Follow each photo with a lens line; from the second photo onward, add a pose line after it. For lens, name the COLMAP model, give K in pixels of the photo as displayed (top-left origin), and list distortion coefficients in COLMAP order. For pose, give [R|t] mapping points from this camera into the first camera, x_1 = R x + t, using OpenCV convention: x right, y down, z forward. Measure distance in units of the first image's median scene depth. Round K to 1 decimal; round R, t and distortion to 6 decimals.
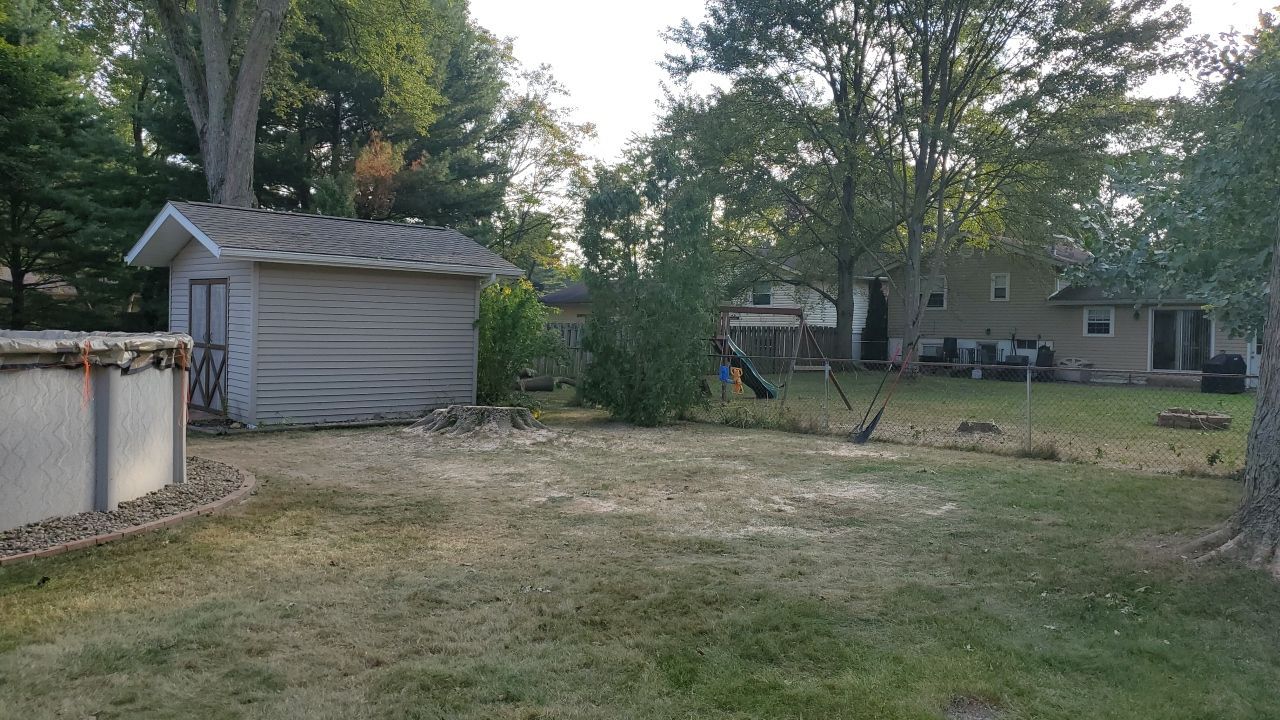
lens RADIAL K [[989.9, 0, 645.1], [0, 989.9, 348.0], [0, 0, 1]] dist [0.022113, -0.024542]
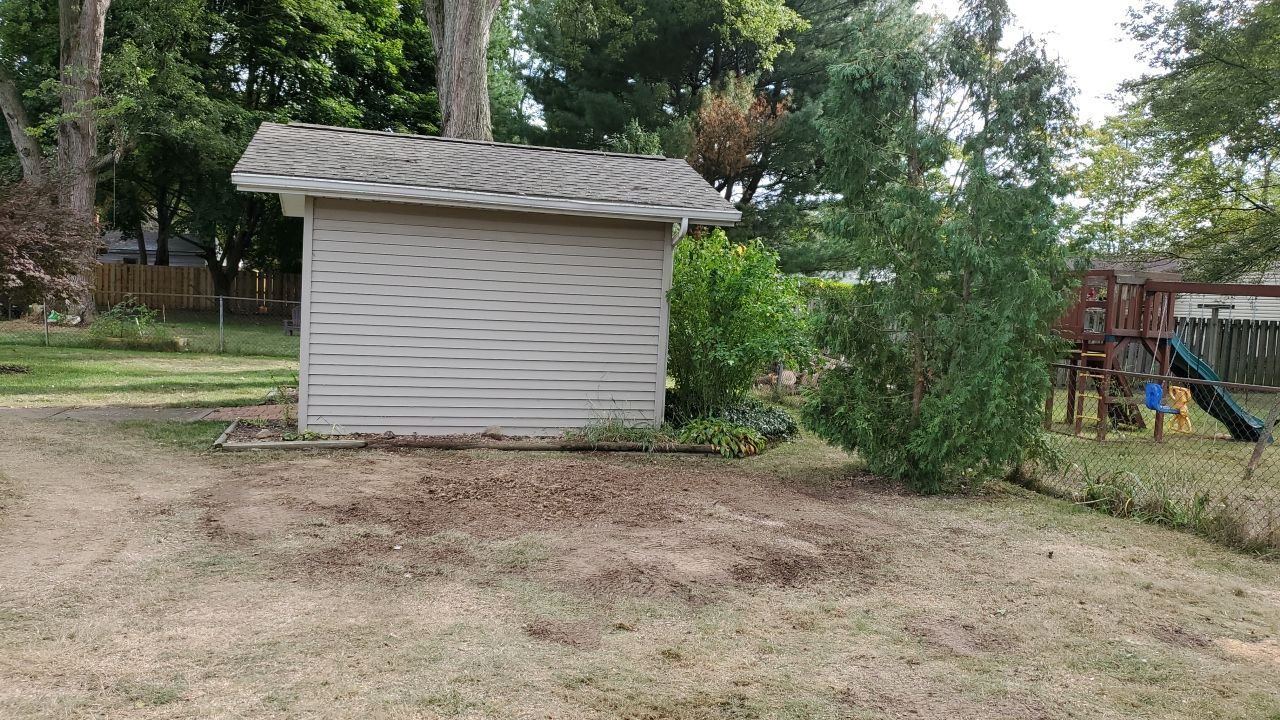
lens RADIAL K [[989.9, 0, 628.8], [0, 989.9, 362.4], [0, 0, 1]] dist [0.022113, -0.024542]
pose [[0.877762, 0.052582, -0.476203, 0.084326], [-0.038486, 0.998486, 0.039312, -0.005335], [0.477548, -0.016180, 0.878456, 0.317606]]
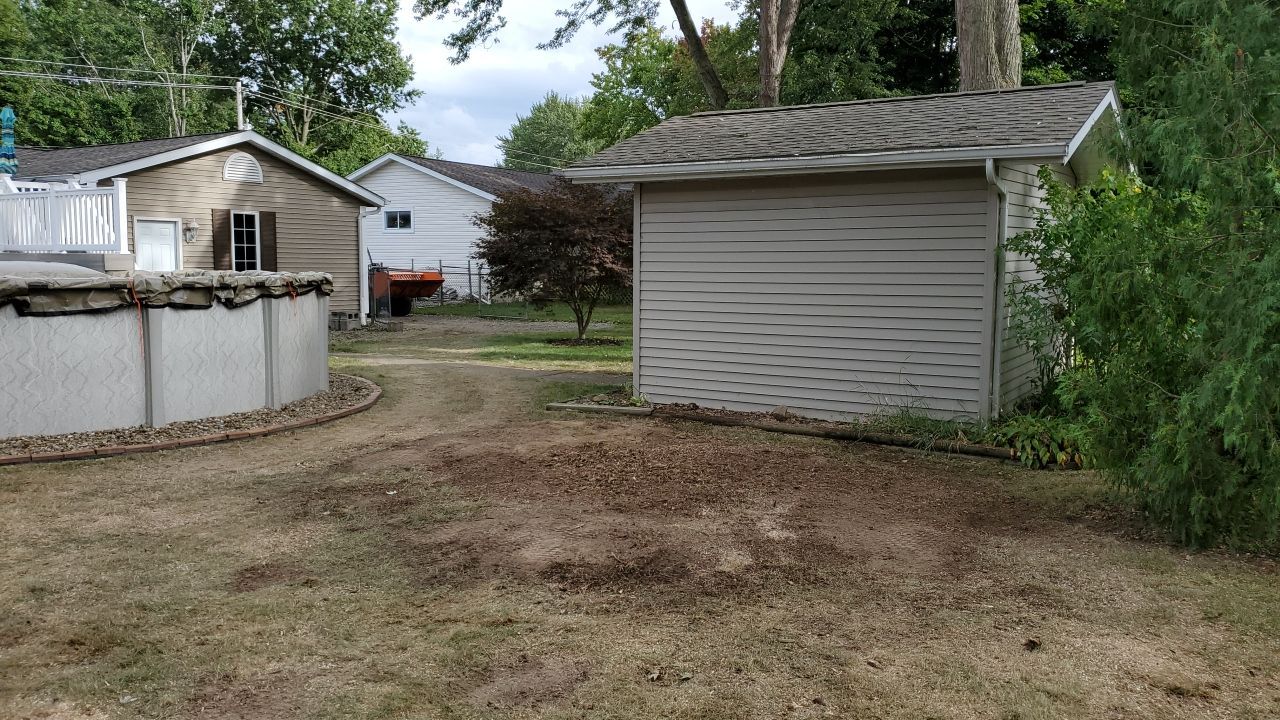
lens RADIAL K [[989.9, 0, 647.0], [0, 989.9, 355.5], [0, 0, 1]] dist [0.022113, -0.024542]
pose [[0.265885, 0.073833, -0.961173, 0.211232], [-0.020516, 0.997270, 0.070930, -0.006932], [0.963786, 0.000860, 0.266674, 0.517419]]
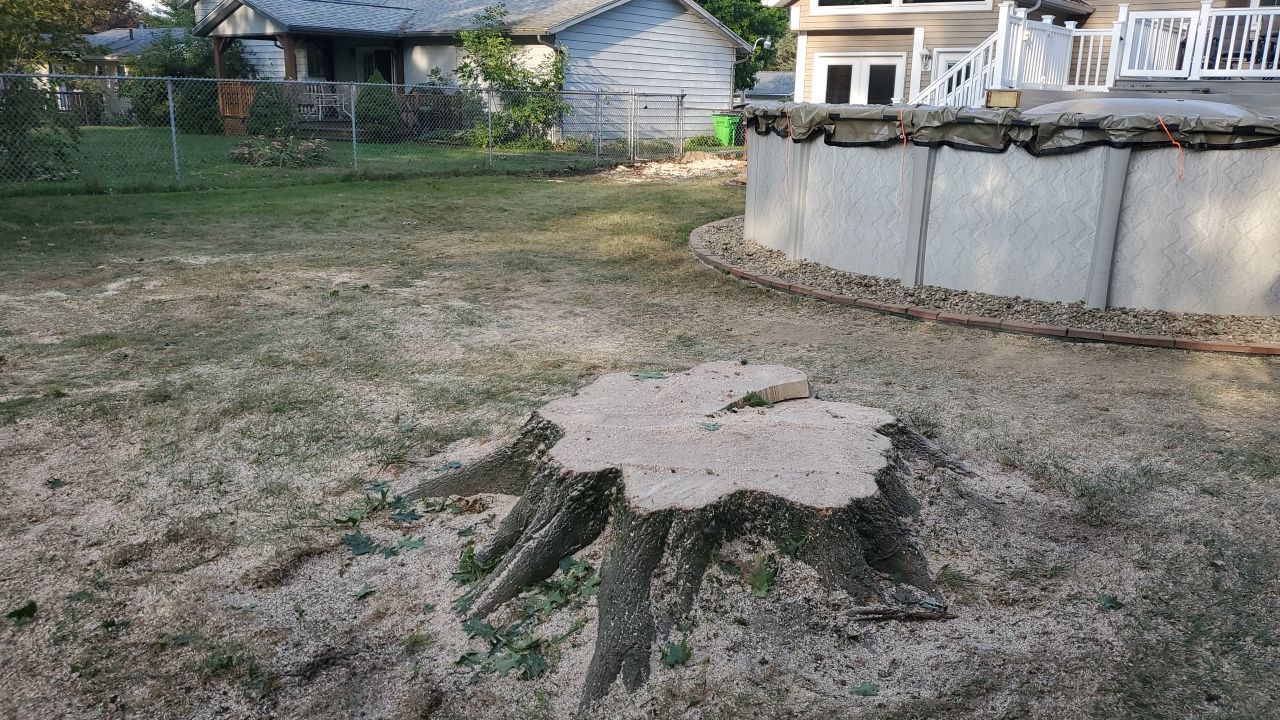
lens RADIAL K [[989.9, 0, 650.1], [0, 989.9, 355.6], [0, 0, 1]] dist [0.022113, -0.024542]
pose [[-0.990409, -0.004874, -0.138084, -0.079580], [-0.041575, 0.963574, 0.264189, -0.010315], [0.131766, 0.267396, -0.954535, 0.759162]]
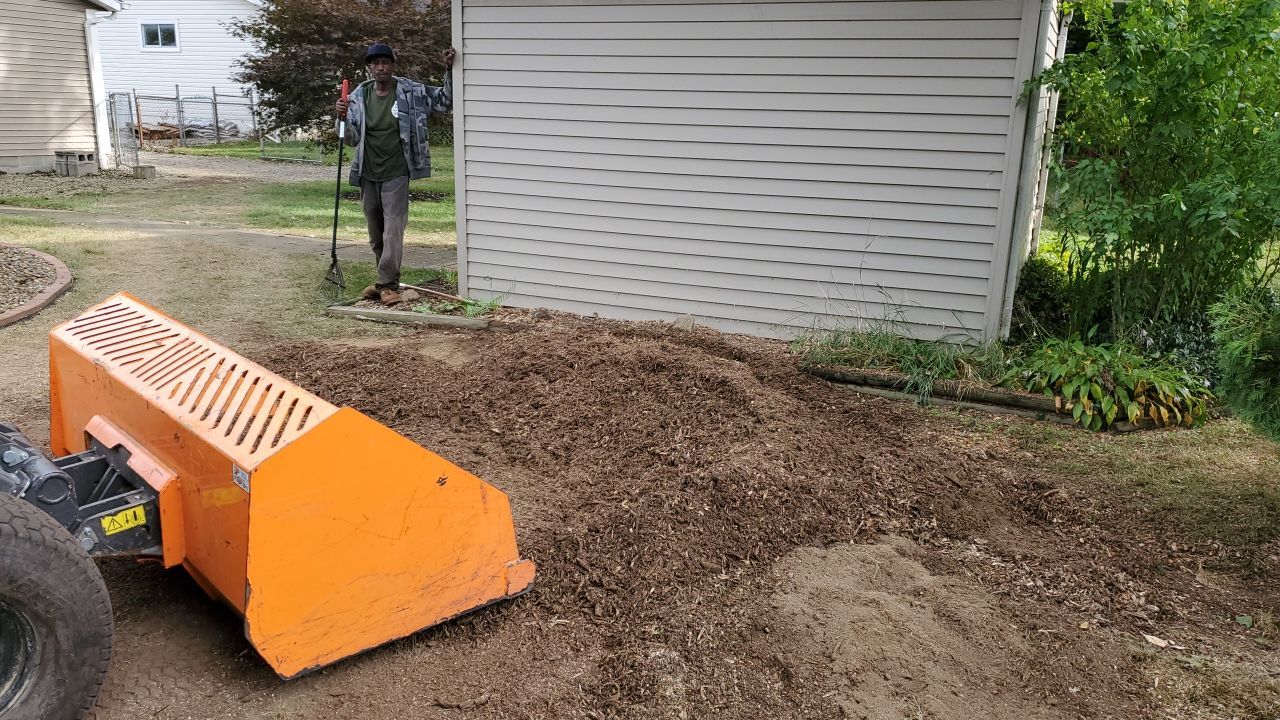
lens RADIAL K [[989.9, 0, 630.5], [0, 989.9, 360.0], [0, 0, 1]] dist [0.022113, -0.024542]
pose [[0.413834, 0.221636, -0.882961, 0.062398], [-0.038891, 0.973329, 0.226092, -0.007239], [0.909521, -0.059225, 0.411416, 0.556308]]
